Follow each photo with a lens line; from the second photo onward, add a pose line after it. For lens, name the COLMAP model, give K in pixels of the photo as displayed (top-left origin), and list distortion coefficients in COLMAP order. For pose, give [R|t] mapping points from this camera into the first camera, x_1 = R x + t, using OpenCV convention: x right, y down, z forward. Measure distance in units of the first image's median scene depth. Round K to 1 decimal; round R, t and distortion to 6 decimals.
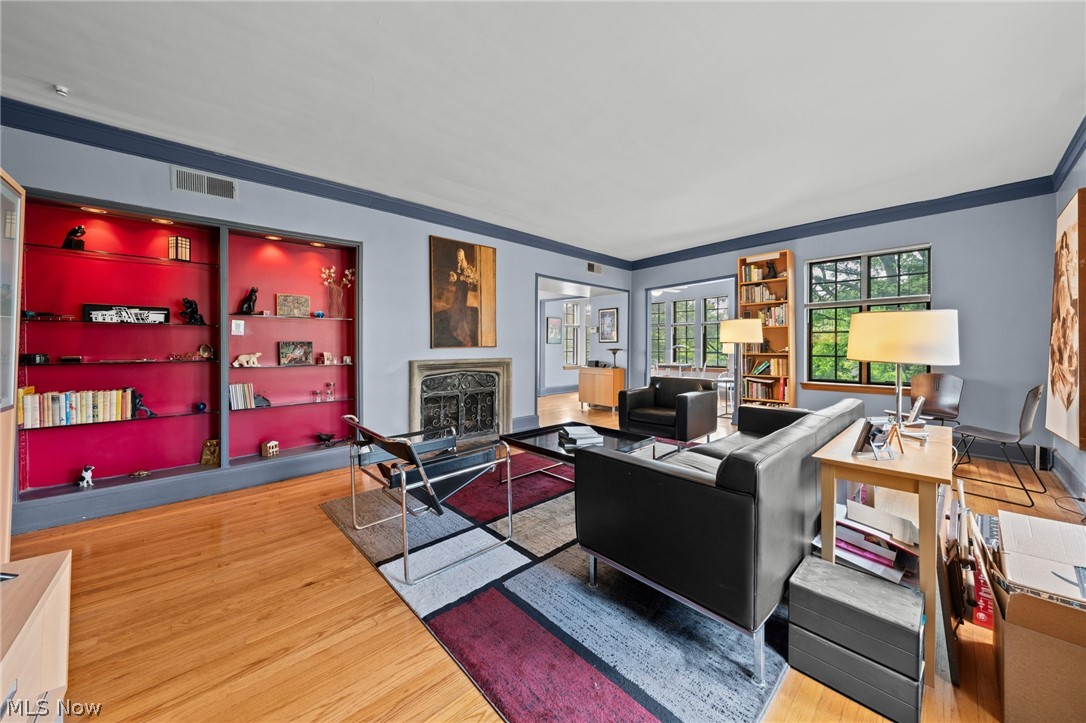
lens RADIAL K [[380.6, 0, 542.1], [0, 380.6, 344.6], [0, 0, 1]] dist [-0.000424, -0.000030]
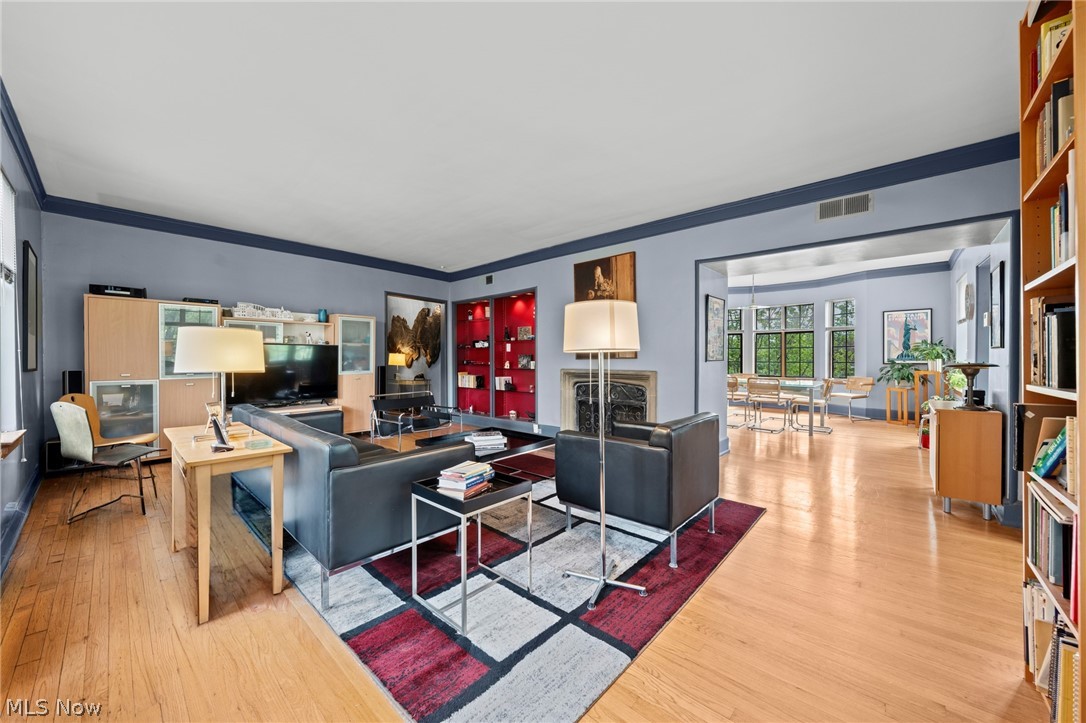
lens RADIAL K [[381.6, 0, 550.2], [0, 381.6, 359.3], [0, 0, 1]] dist [-0.000565, -0.000082]
pose [[0.116436, 0.001844, -0.993196, 0.849034], [0.001580, 0.999997, 0.002042, 0.008359], [0.993197, -0.001807, 0.116433, 0.748030]]
